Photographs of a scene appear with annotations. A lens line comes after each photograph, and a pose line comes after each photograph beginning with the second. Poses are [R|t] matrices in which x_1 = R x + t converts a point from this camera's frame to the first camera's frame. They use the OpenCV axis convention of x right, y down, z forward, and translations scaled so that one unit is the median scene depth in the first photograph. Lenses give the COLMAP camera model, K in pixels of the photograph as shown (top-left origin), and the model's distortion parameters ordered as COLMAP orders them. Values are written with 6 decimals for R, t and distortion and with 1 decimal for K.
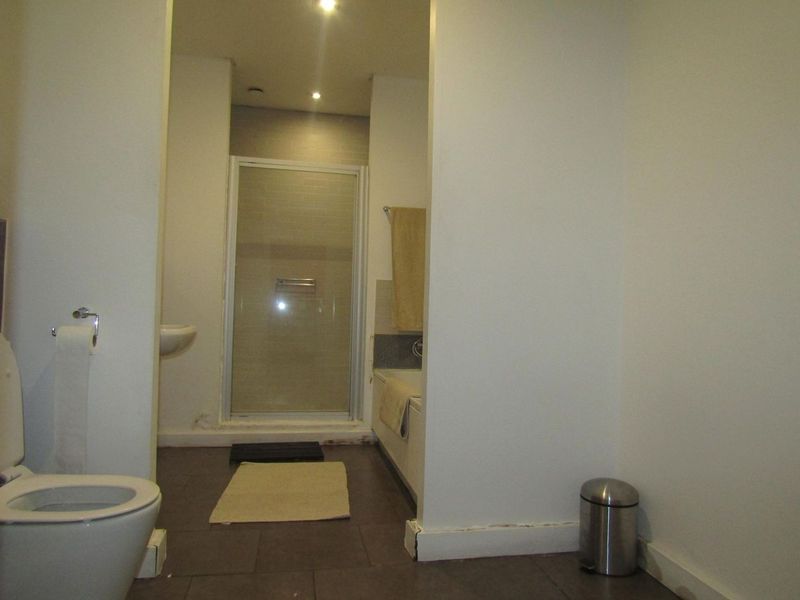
lens RADIAL K [[558.9, 0, 402.7], [0, 558.9, 303.3], [0, 0, 1]] dist [-0.034418, 0.005519]
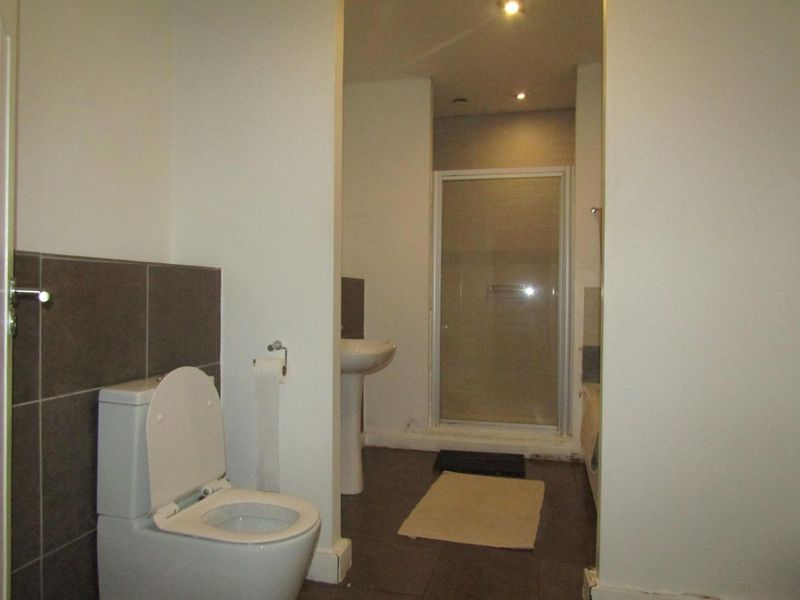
lens RADIAL K [[558.9, 0, 403.5], [0, 558.9, 295.5], [0, 0, 1]] dist [-0.034418, 0.005519]
pose [[0.902430, -0.017711, -0.430473, 0.100726], [0.025193, 0.999614, 0.011687, -0.058278], [0.430100, -0.021392, 0.902528, 0.039844]]
